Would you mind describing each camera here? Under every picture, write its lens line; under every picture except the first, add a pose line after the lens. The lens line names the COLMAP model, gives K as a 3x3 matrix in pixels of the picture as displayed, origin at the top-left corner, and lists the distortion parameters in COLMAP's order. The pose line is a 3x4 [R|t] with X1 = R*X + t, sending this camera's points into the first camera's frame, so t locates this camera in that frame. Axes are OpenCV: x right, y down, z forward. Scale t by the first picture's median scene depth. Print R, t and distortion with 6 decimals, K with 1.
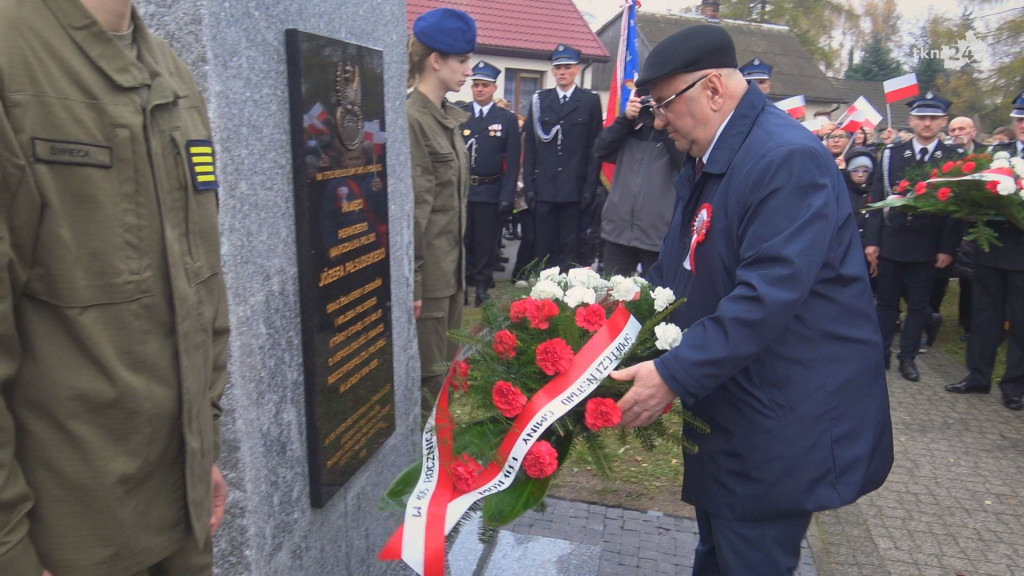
lens RADIAL K [[871.5, 0, 516.0], [0, 871.5, 264.2], [0, 0, 1]] dist [-0.012718, -0.002040]
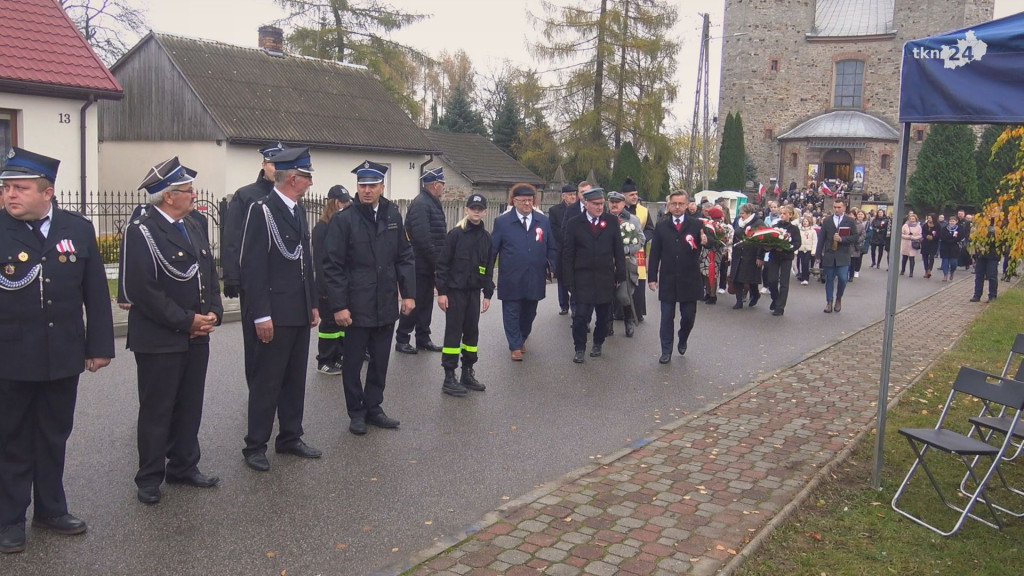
lens RADIAL K [[871.5, 0, 512.0], [0, 871.5, 285.0], [0, 0, 1]] dist [-0.012718, -0.002040]
pose [[0.900904, -0.070755, 0.428212, 0.079095], [0.087327, 0.995996, -0.019152, -0.040559], [-0.425142, 0.054649, 0.903475, 0.236860]]
